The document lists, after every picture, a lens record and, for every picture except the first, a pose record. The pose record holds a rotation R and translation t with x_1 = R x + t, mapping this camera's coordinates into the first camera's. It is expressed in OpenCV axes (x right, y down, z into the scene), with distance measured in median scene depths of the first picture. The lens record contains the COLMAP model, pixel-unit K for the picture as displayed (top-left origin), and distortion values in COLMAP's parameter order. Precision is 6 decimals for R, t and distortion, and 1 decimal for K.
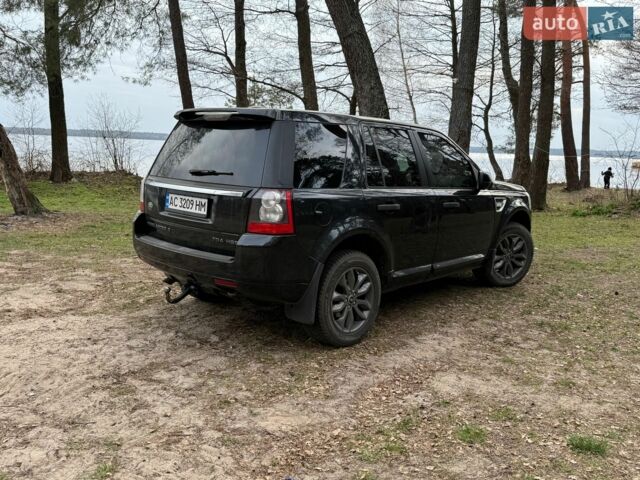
lens RADIAL K [[591.8, 0, 320.0], [0, 591.8, 240.0], [0, 0, 1]] dist [0.130166, -0.234502]
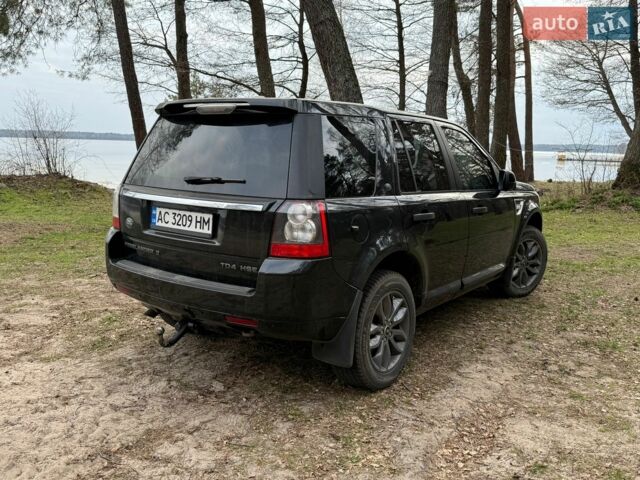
lens RADIAL K [[591.8, 0, 320.0], [0, 591.8, 240.0], [0, 0, 1]] dist [0.130166, -0.234502]
pose [[0.994195, -0.030493, 0.103186, -0.096687], [0.030036, 0.999531, 0.005974, -0.026221], [-0.103320, -0.002840, 0.994644, 0.152869]]
